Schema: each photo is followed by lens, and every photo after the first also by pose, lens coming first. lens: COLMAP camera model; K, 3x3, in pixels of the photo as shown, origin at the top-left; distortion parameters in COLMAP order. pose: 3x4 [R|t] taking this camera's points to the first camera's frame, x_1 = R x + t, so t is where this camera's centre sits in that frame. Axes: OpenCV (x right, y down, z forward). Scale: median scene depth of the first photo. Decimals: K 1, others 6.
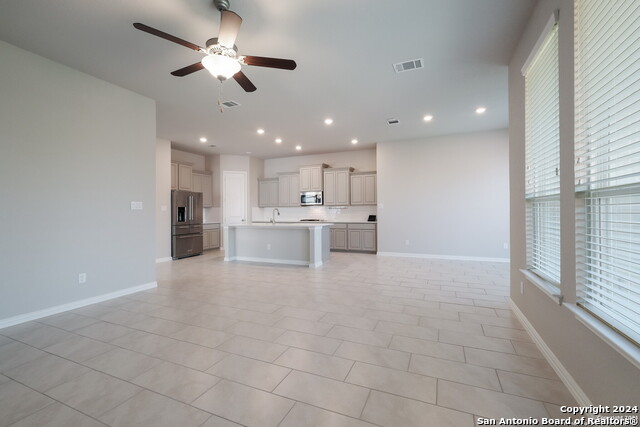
lens RADIAL K [[279.1, 0, 314.5], [0, 279.1, 212.7], [0, 0, 1]] dist [0.003993, 0.000068]
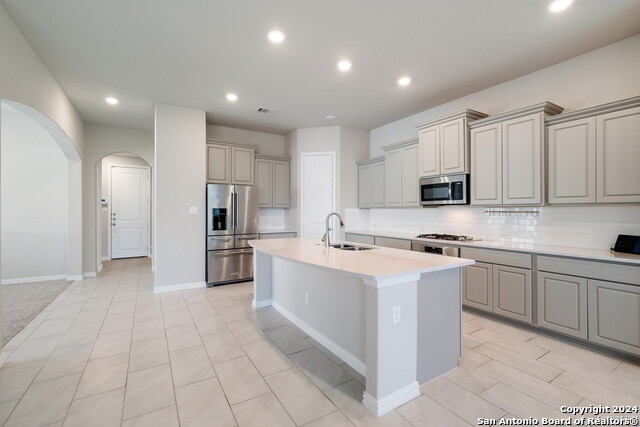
lens RADIAL K [[279.1, 0, 319.5], [0, 279.1, 210.3], [0, 0, 1]] dist [0.003993, 0.000068]
pose [[0.829983, 0.007918, -0.557732, 0.080882], [-0.009642, 0.999954, -0.000152, -0.015858], [0.557705, 0.005504, 0.830021, 0.494740]]
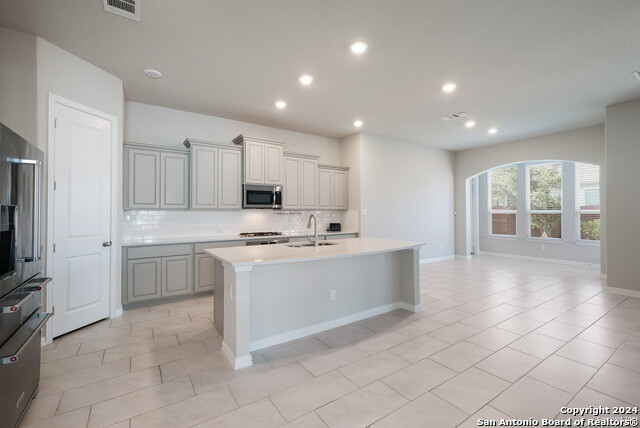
lens RADIAL K [[280.1, 0, 316.6], [0, 280.1, 209.0], [0, 0, 1]] dist [0.001477, -0.000010]
pose [[0.534884, 0.020583, 0.844674, -0.450026], [0.006611, 0.999571, -0.028544, -0.007770], [-0.844899, 0.020852, 0.534519, 0.595615]]
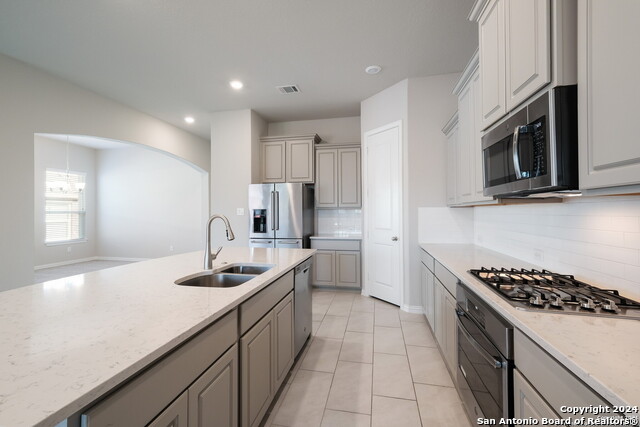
lens RADIAL K [[279.1, 0, 319.7], [0, 279.1, 209.2], [0, 0, 1]] dist [0.003993, 0.000068]
pose [[0.223852, -0.003017, -0.974618, 0.132106], [-0.003697, 0.999985, -0.003944, -0.016243], [0.974616, 0.004486, 0.223838, 0.847562]]
